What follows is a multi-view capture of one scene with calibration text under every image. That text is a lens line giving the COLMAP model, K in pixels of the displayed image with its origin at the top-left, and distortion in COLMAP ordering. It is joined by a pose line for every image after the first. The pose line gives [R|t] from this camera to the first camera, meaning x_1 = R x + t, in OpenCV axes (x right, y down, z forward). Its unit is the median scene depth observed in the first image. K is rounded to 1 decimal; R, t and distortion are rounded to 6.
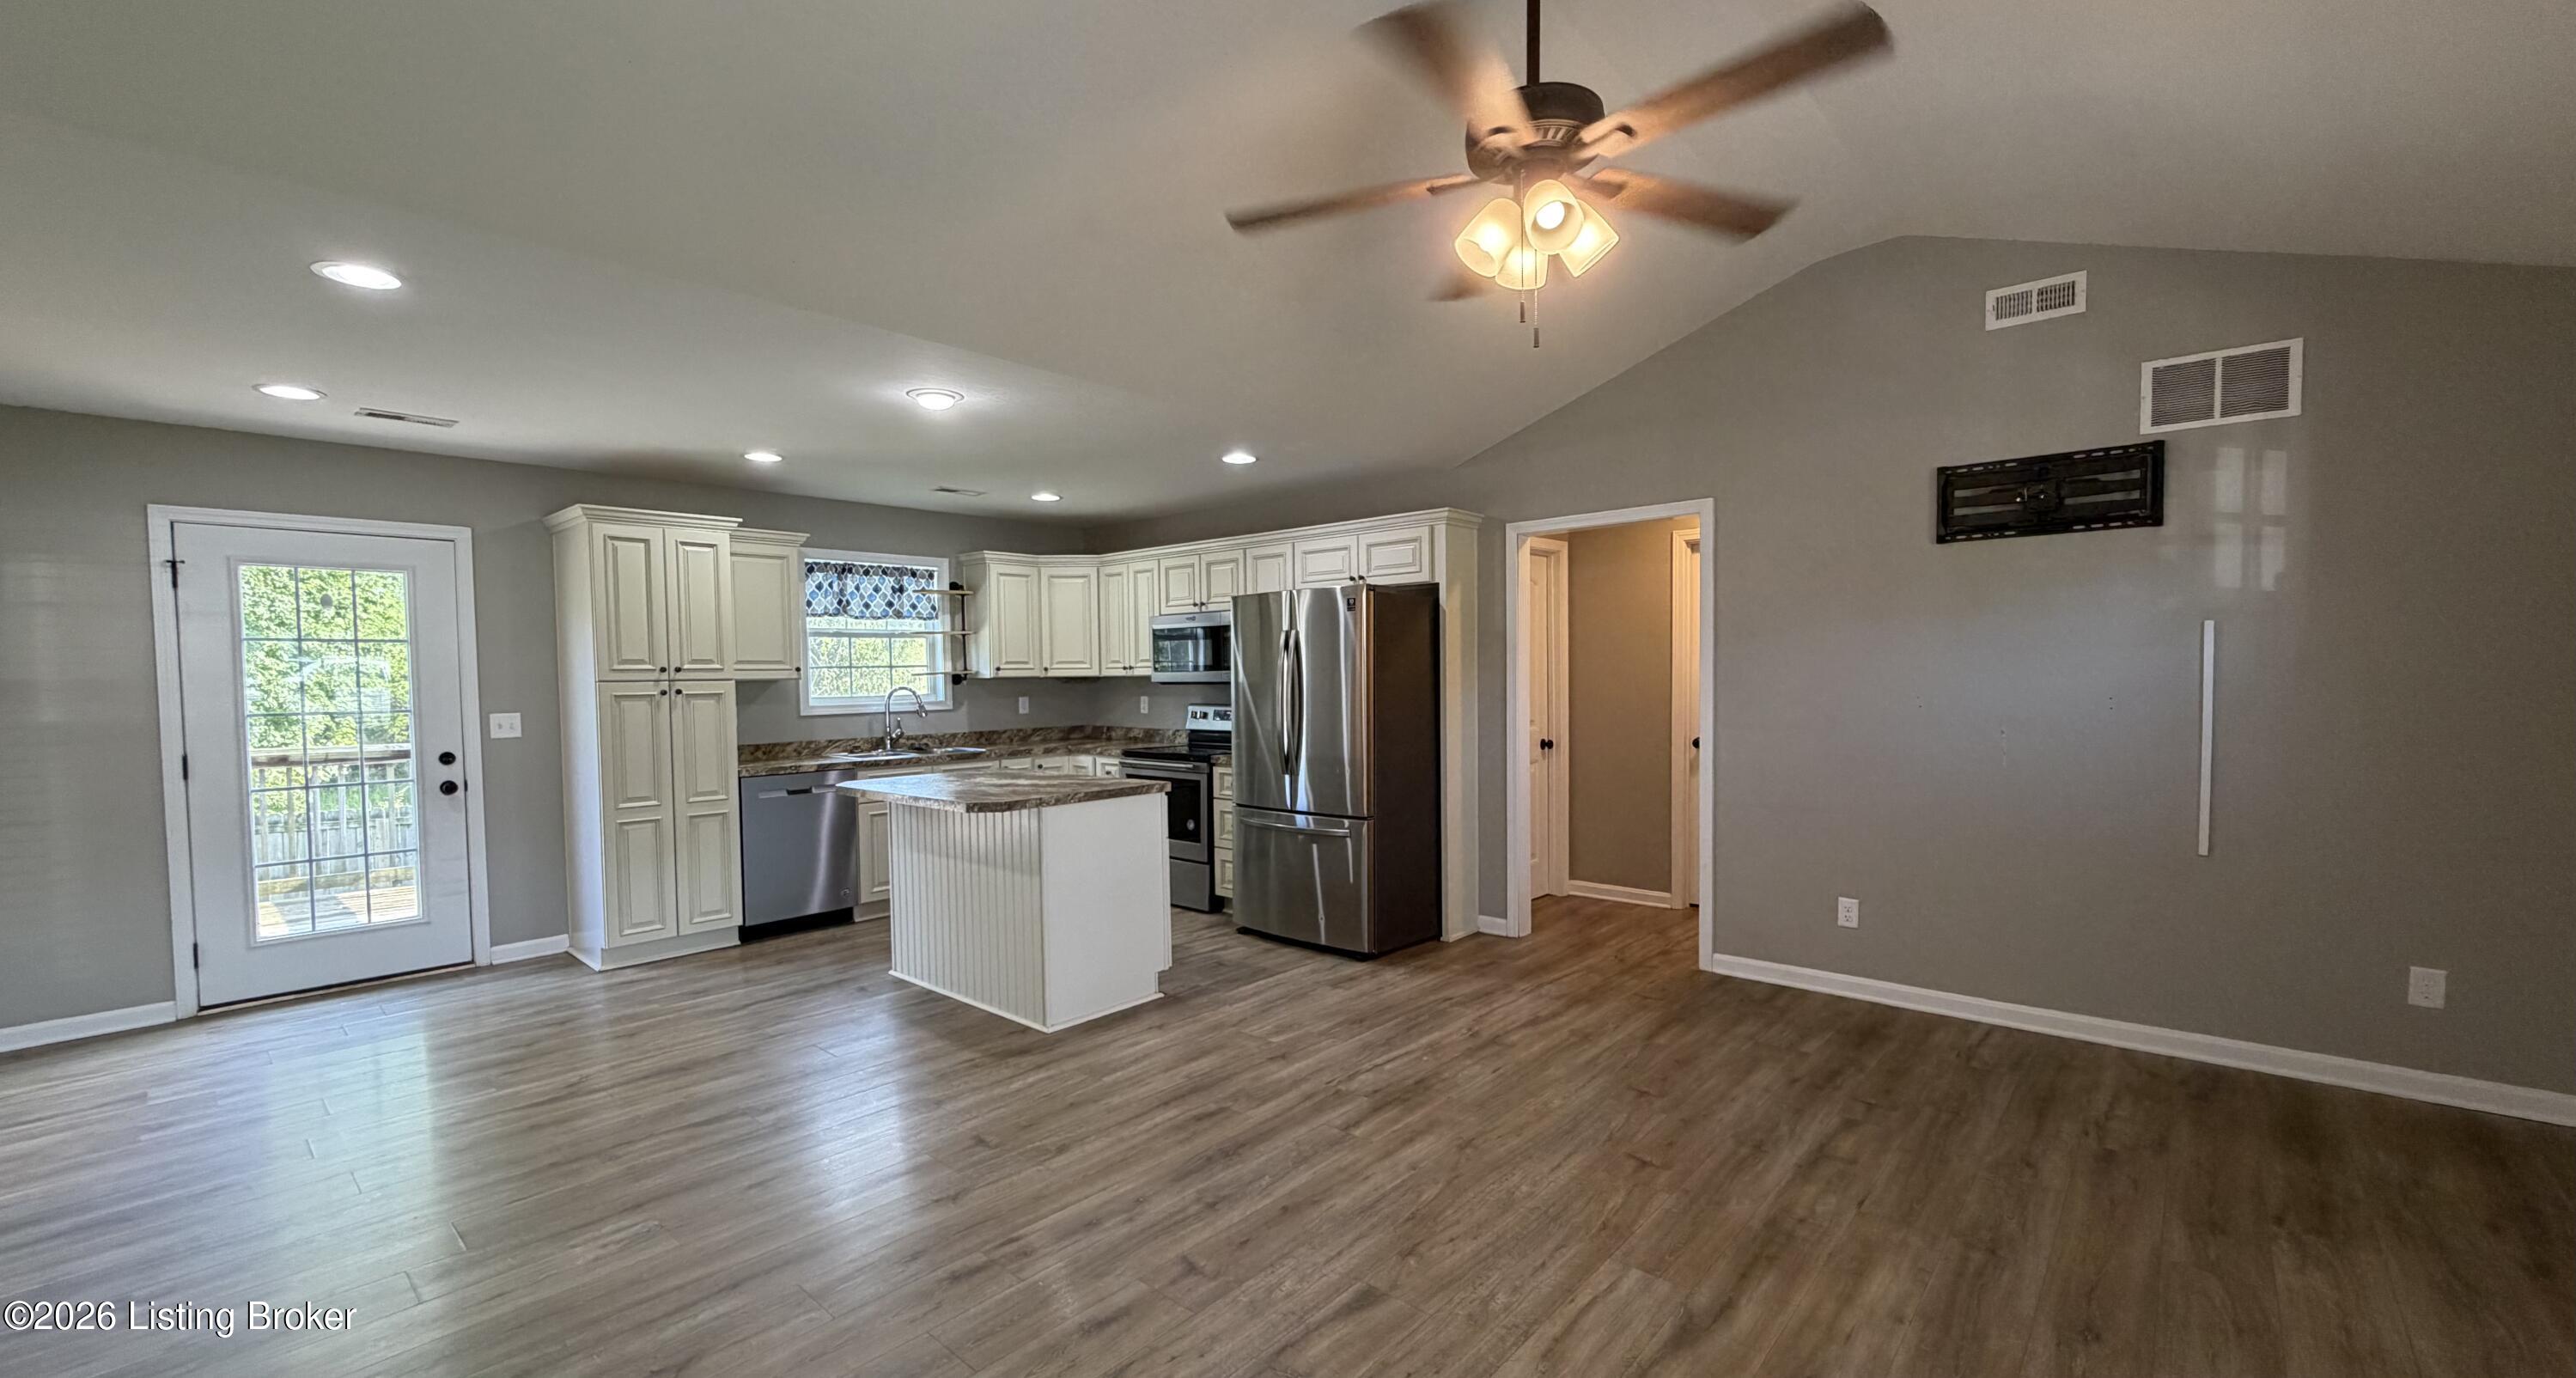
lens RADIAL K [[1025.0, 0, 1284.2], [0, 1025.0, 716.4], [0, 0, 1]] dist [-0.000660, 0.000316]
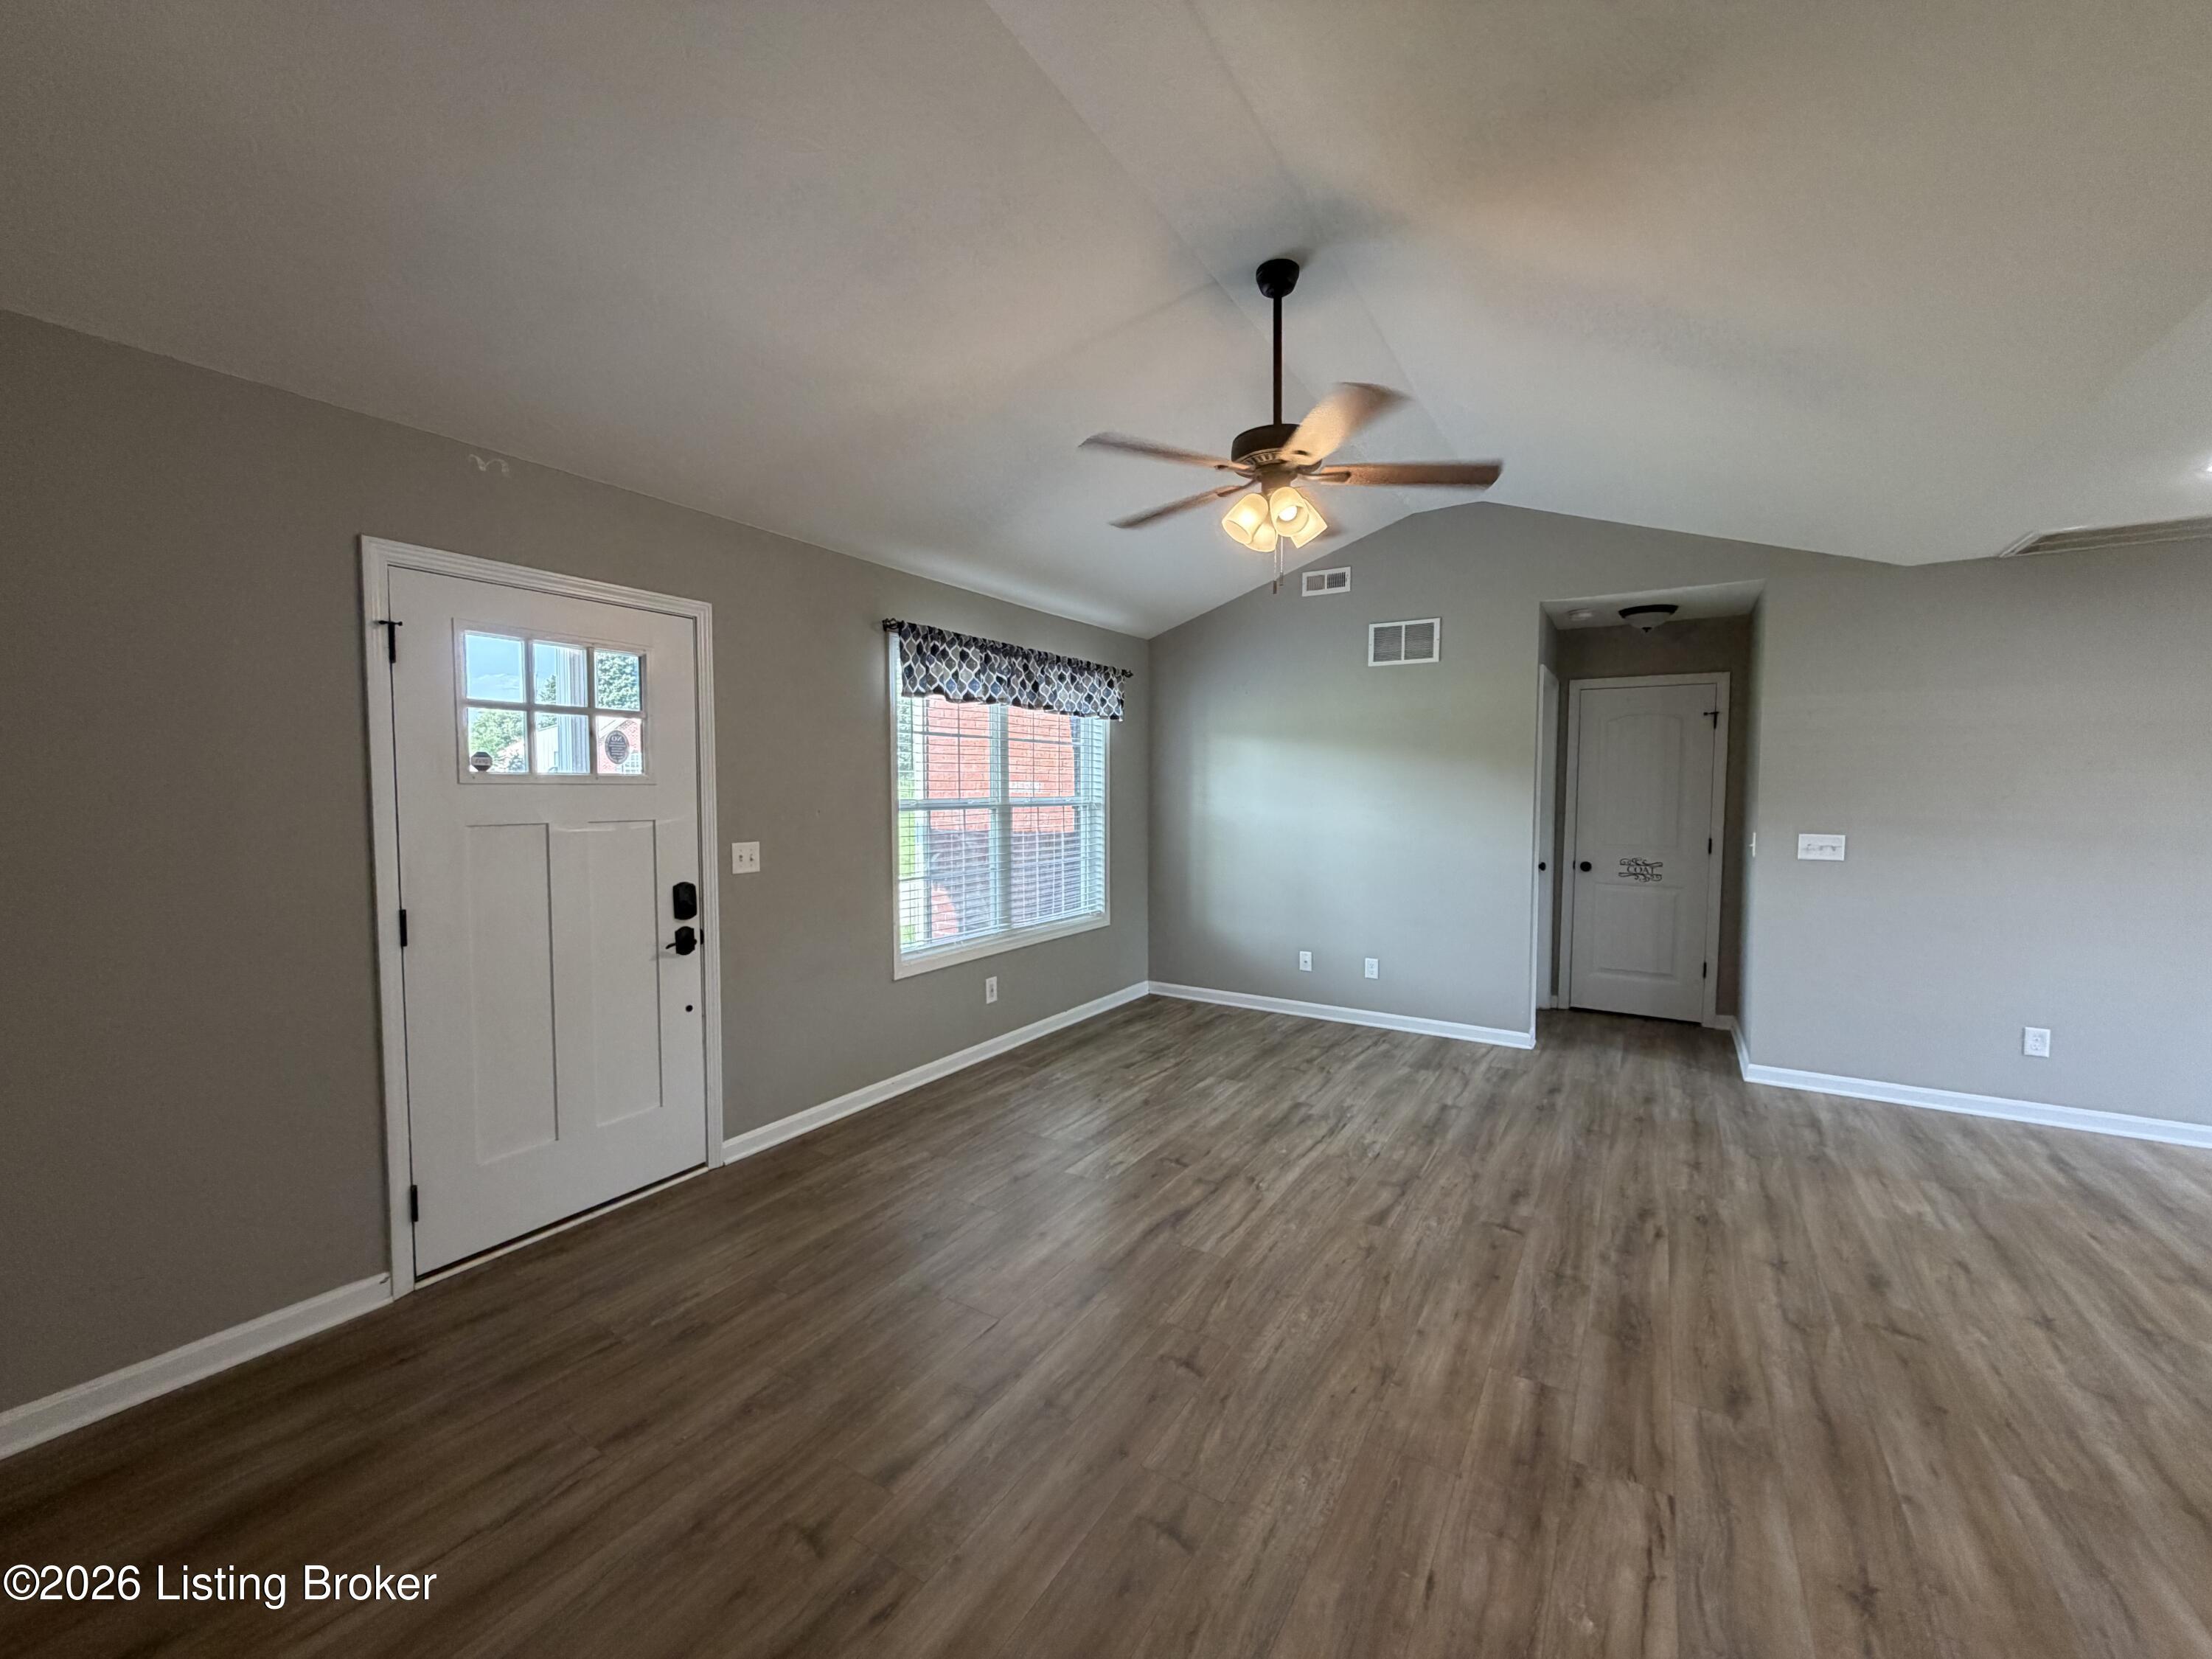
lens RADIAL K [[880.5, 0, 1101.9], [0, 880.5, 830.3], [0, 0, 1]] dist [-0.000382, 0.000046]
pose [[-0.985735, 0.020813, -0.167016, 0.316191], [0.005802, 0.995937, 0.089871, -0.058628], [0.168207, 0.087620, -0.981850, 0.991658]]
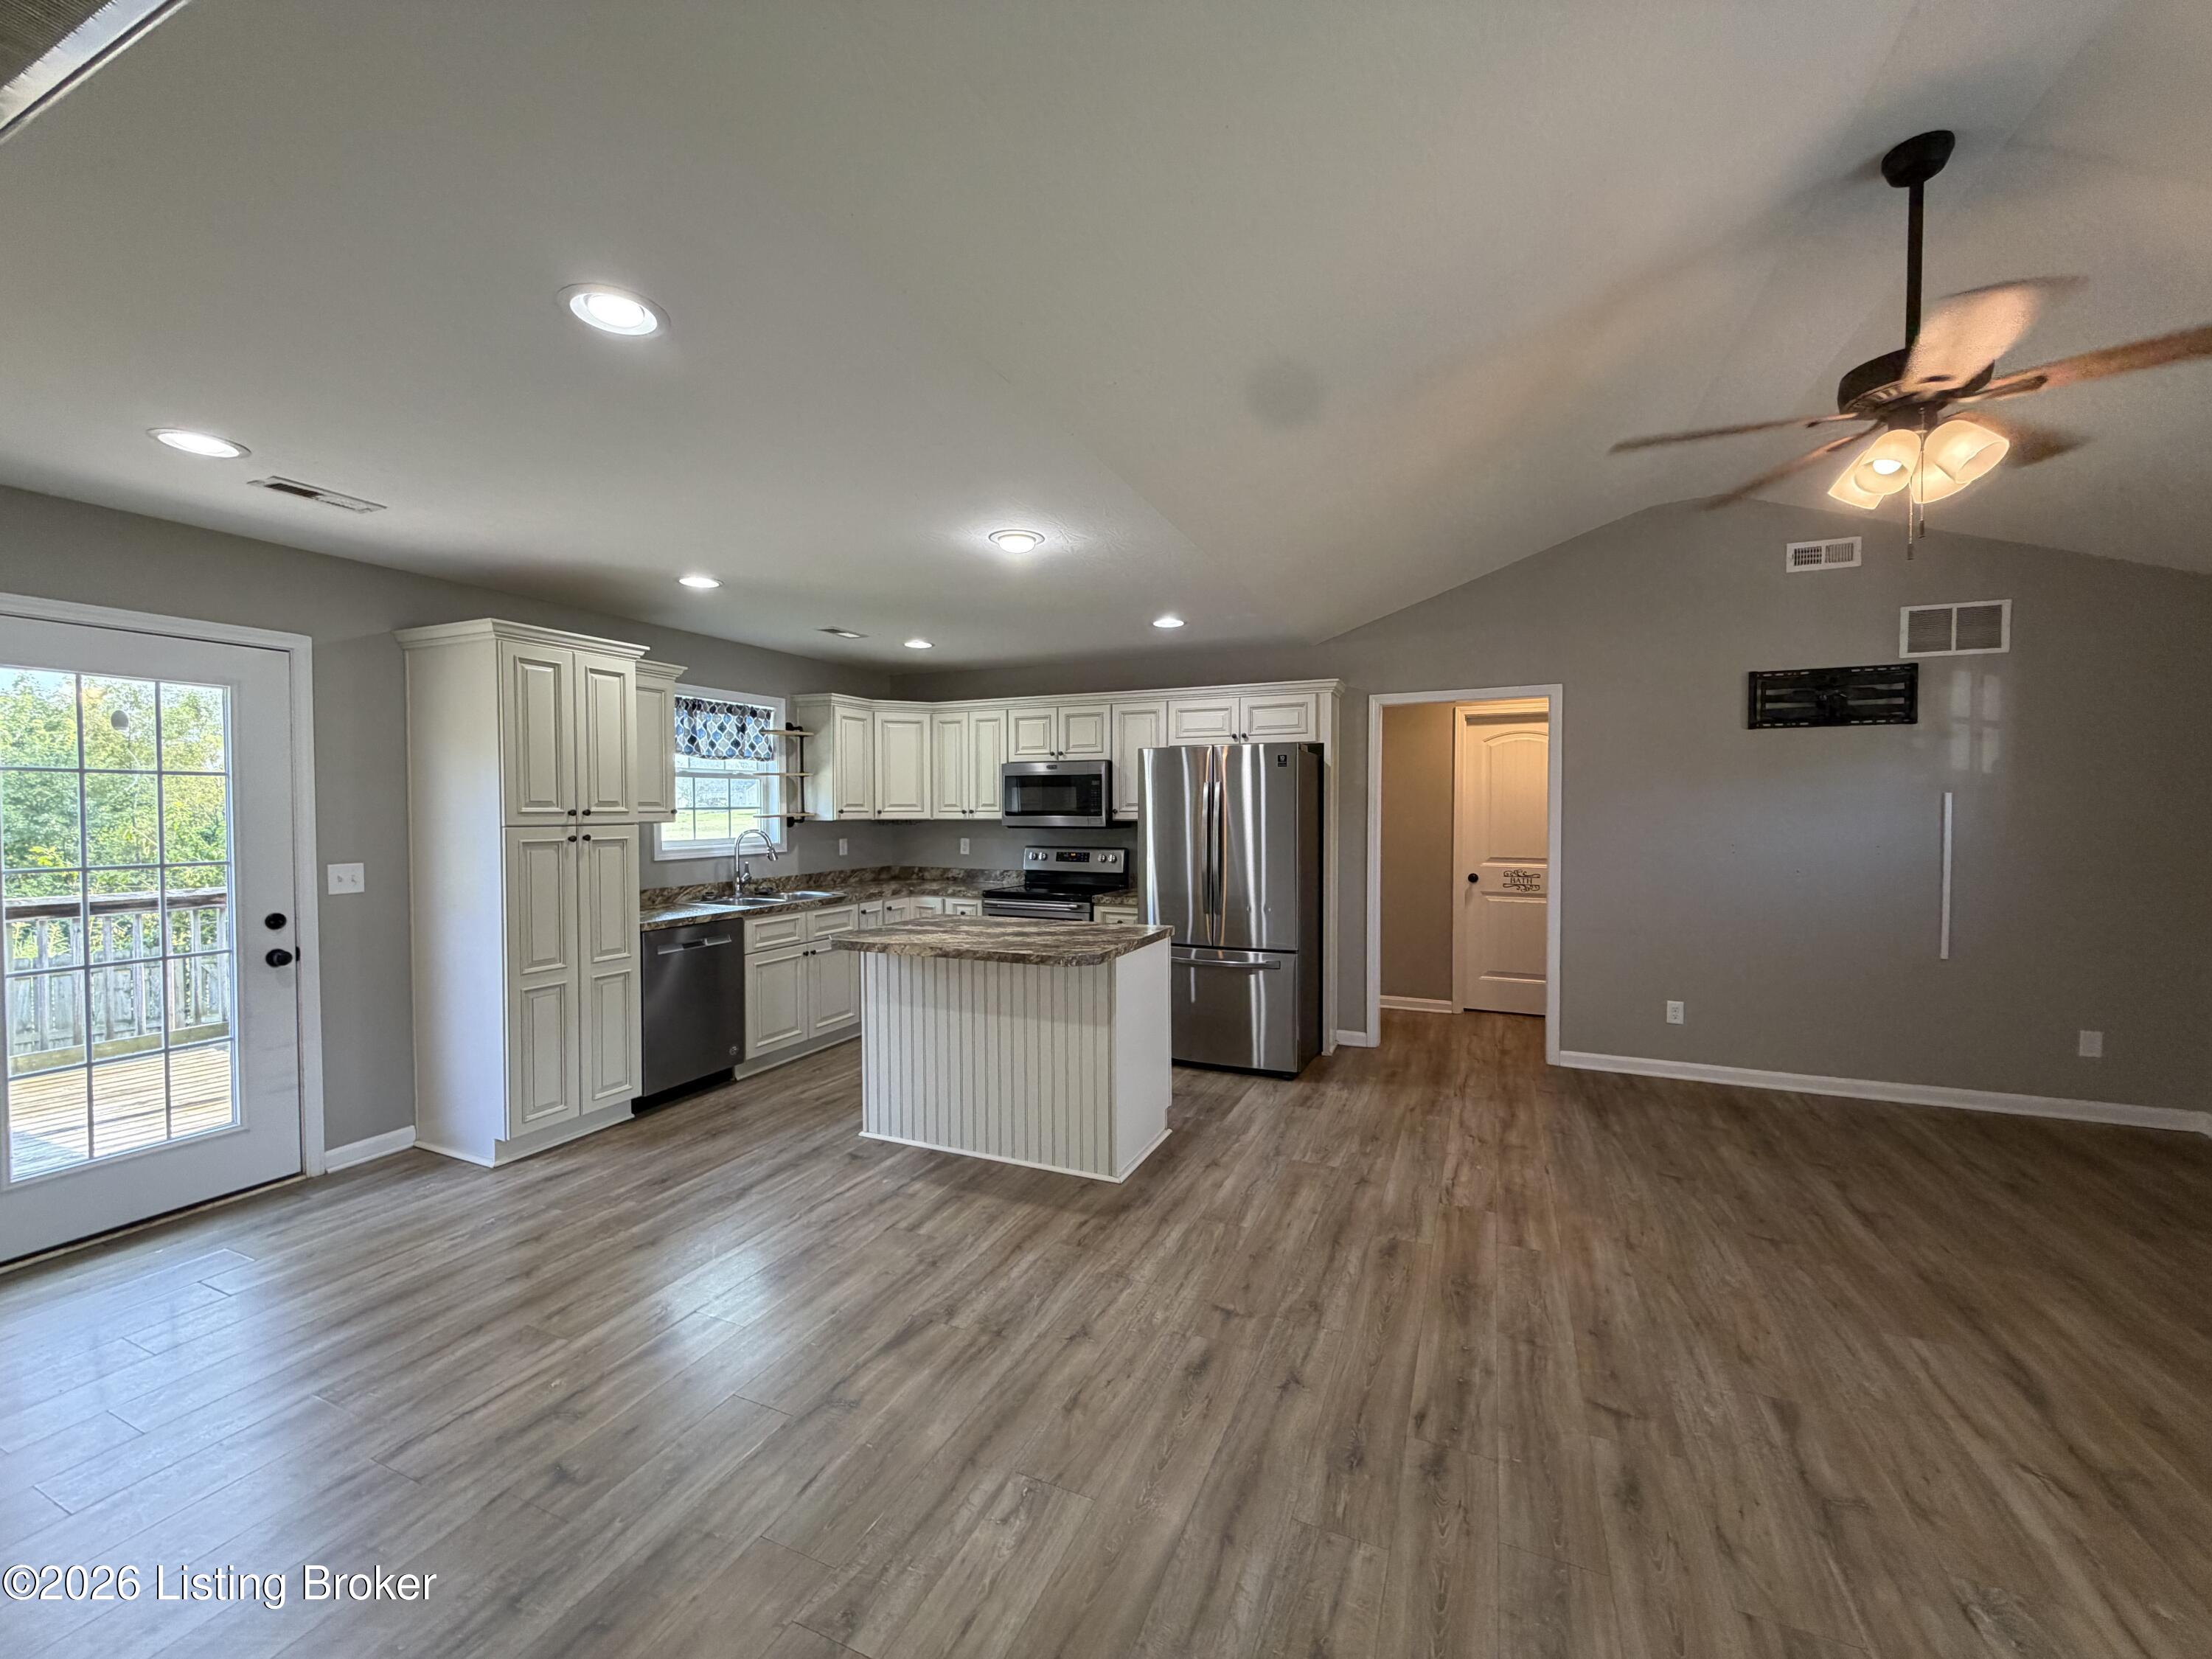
lens RADIAL K [[880.5, 0, 1101.9], [0, 880.5, 830.3], [0, 0, 1]] dist [-0.000382, 0.000046]
pose [[0.951887, 0.003243, 0.306431, -0.413155], [0.002562, 0.999825, -0.018541, -0.015721], [-0.306438, 0.018434, 0.951712, 0.146083]]
